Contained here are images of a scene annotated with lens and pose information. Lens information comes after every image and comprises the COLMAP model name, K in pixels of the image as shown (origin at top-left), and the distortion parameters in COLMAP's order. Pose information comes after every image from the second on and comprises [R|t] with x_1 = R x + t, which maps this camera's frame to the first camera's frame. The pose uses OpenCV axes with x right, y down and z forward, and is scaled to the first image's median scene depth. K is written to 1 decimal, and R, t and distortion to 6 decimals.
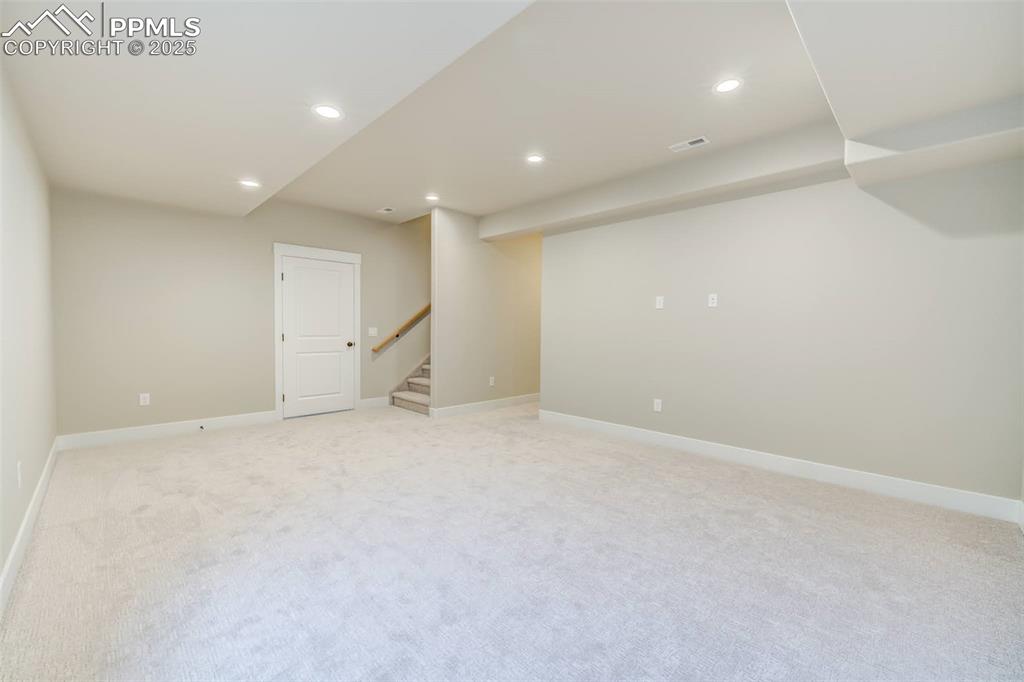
lens RADIAL K [[412.0, 0, 508.9], [0, 412.0, 338.0], [0, 0, 1]] dist [-0.003559, -0.000997]
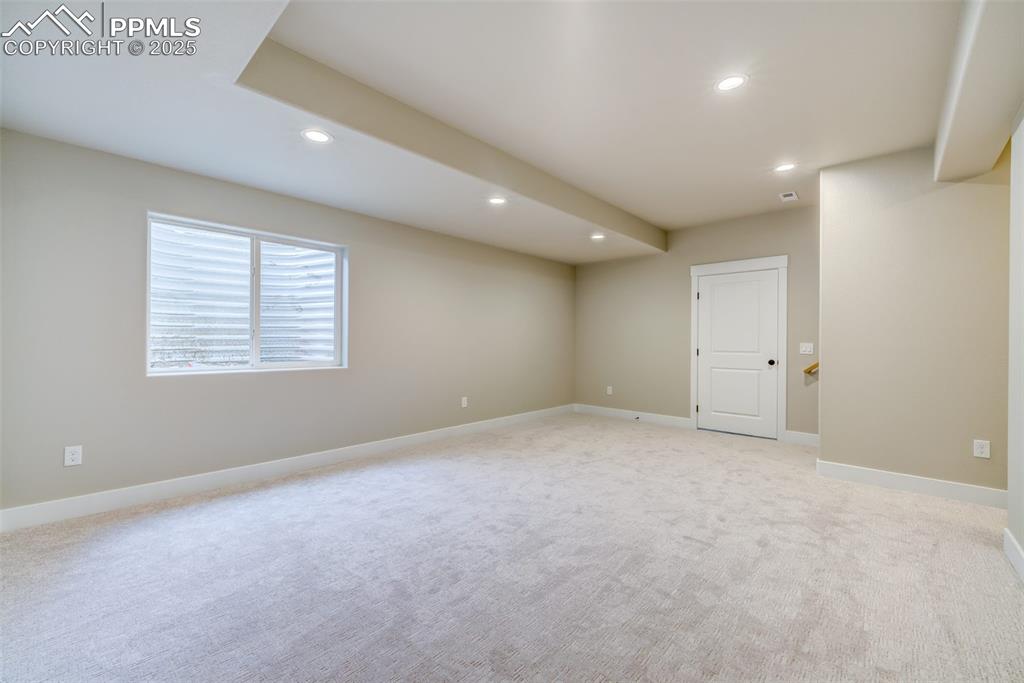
lens RADIAL K [[412.0, 0, 509.2], [0, 412.0, 341.8], [0, 0, 1]] dist [-0.003559, -0.000997]
pose [[0.048072, -0.005045, -0.998831, 0.506713], [-0.031670, 0.999477, -0.006572, -0.005751], [0.998342, 0.031949, 0.047887, 0.460376]]
